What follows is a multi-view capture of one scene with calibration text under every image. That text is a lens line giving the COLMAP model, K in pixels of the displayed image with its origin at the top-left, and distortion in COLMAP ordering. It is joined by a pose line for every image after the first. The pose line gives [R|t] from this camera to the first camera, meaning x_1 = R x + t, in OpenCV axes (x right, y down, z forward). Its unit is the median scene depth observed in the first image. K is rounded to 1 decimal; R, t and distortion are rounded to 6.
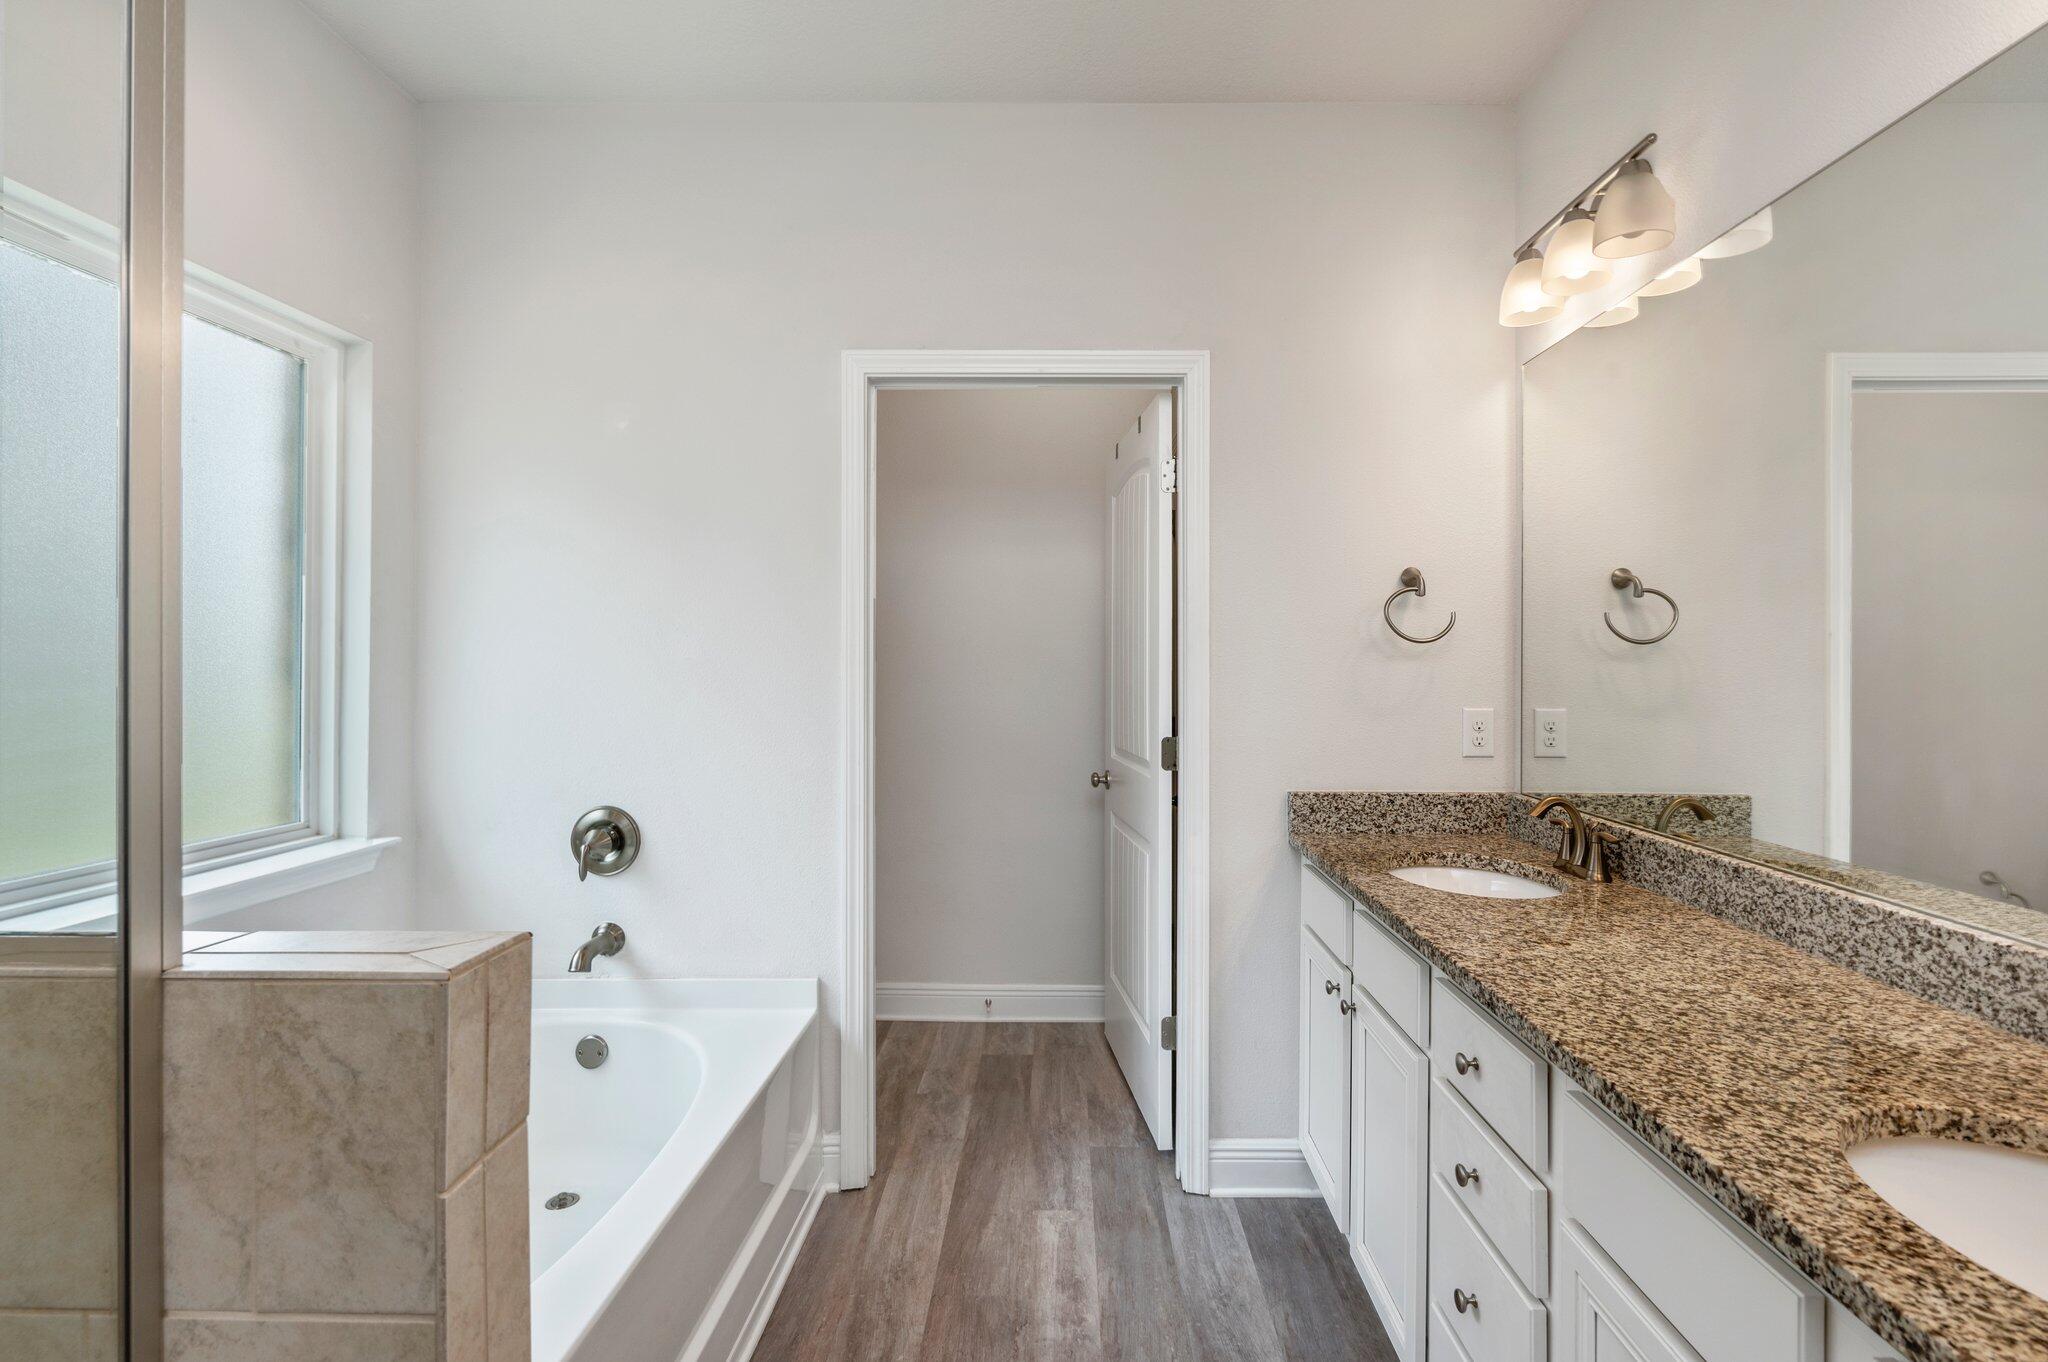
lens RADIAL K [[937.0, 0, 1062.2], [0, 937.0, 656.4], [0, 0, 1]] dist [-0.015844, 0.005008]
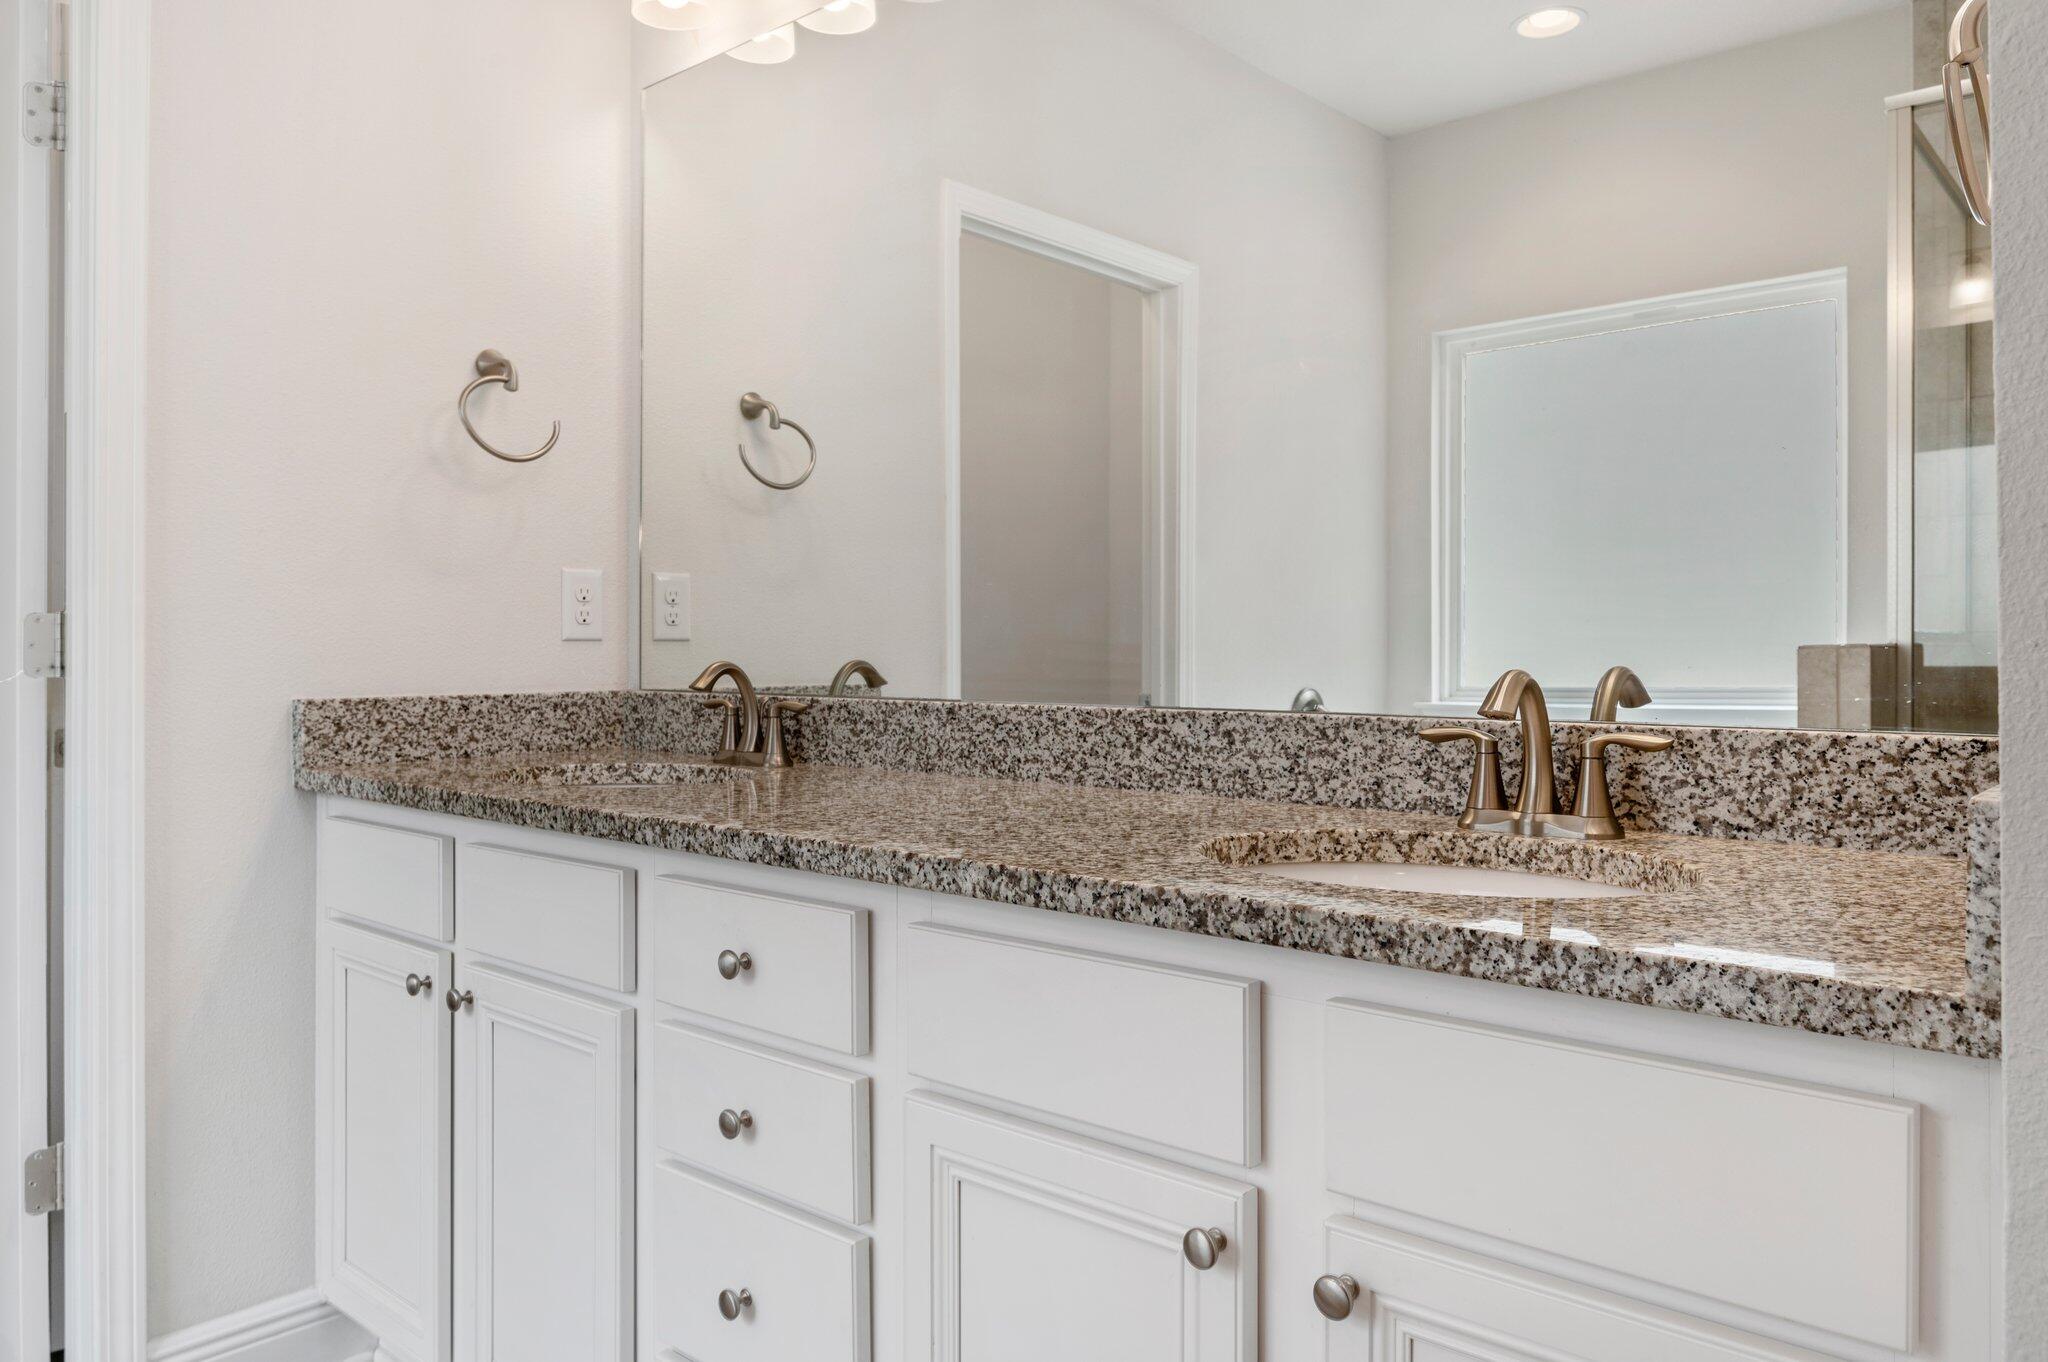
lens RADIAL K [[1410.4, 0, 1015.5], [0, 1410.4, 642.3], [0, 0, 1]] dist [-0.002638, -0.001919]
pose [[0.654743, -0.002062, 0.755849, -0.236361], [0.001239, 0.999998, 0.001655, 0.194336], [-0.755851, -0.000147, 0.654744, 0.141331]]
